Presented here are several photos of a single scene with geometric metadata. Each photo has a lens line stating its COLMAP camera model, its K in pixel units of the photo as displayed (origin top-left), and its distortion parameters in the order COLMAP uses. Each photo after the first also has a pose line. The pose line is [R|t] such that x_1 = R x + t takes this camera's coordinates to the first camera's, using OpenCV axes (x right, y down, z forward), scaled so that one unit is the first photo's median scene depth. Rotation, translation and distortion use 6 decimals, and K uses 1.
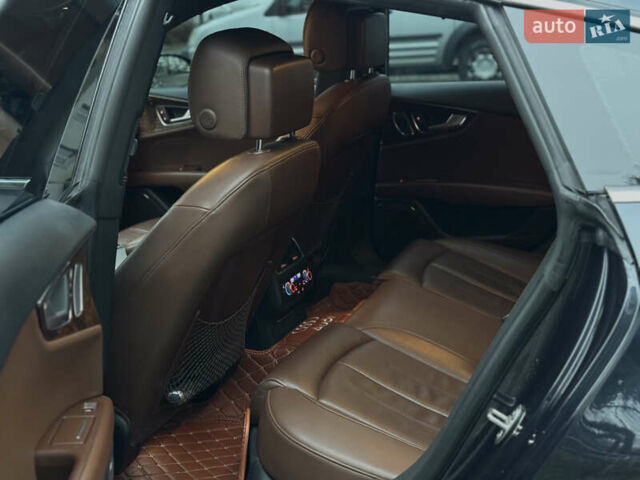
lens RADIAL K [[890.0, 0, 320.1], [0, 890.0, 250.5], [0, 0, 1]] dist [0.153598, -0.348107]
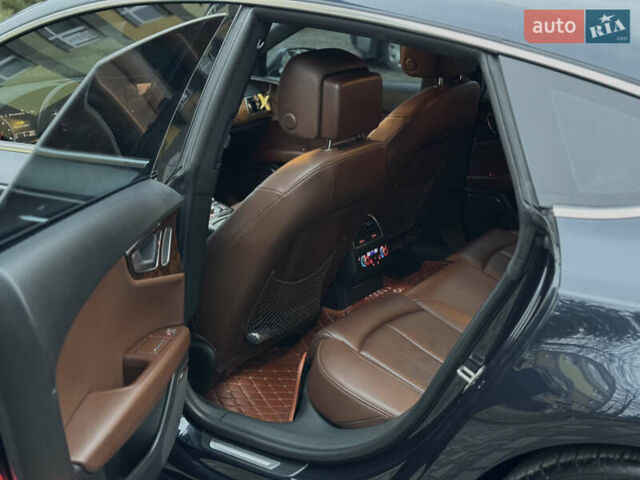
lens RADIAL K [[890.0, 0, 320.1], [0, 890.0, 250.5], [0, 0, 1]] dist [0.153598, -0.348107]
pose [[0.979036, 0.090941, -0.182258, 0.166367], [-0.084786, 0.995543, 0.041300, -0.020878], [0.185201, -0.024981, 0.982383, -0.241922]]
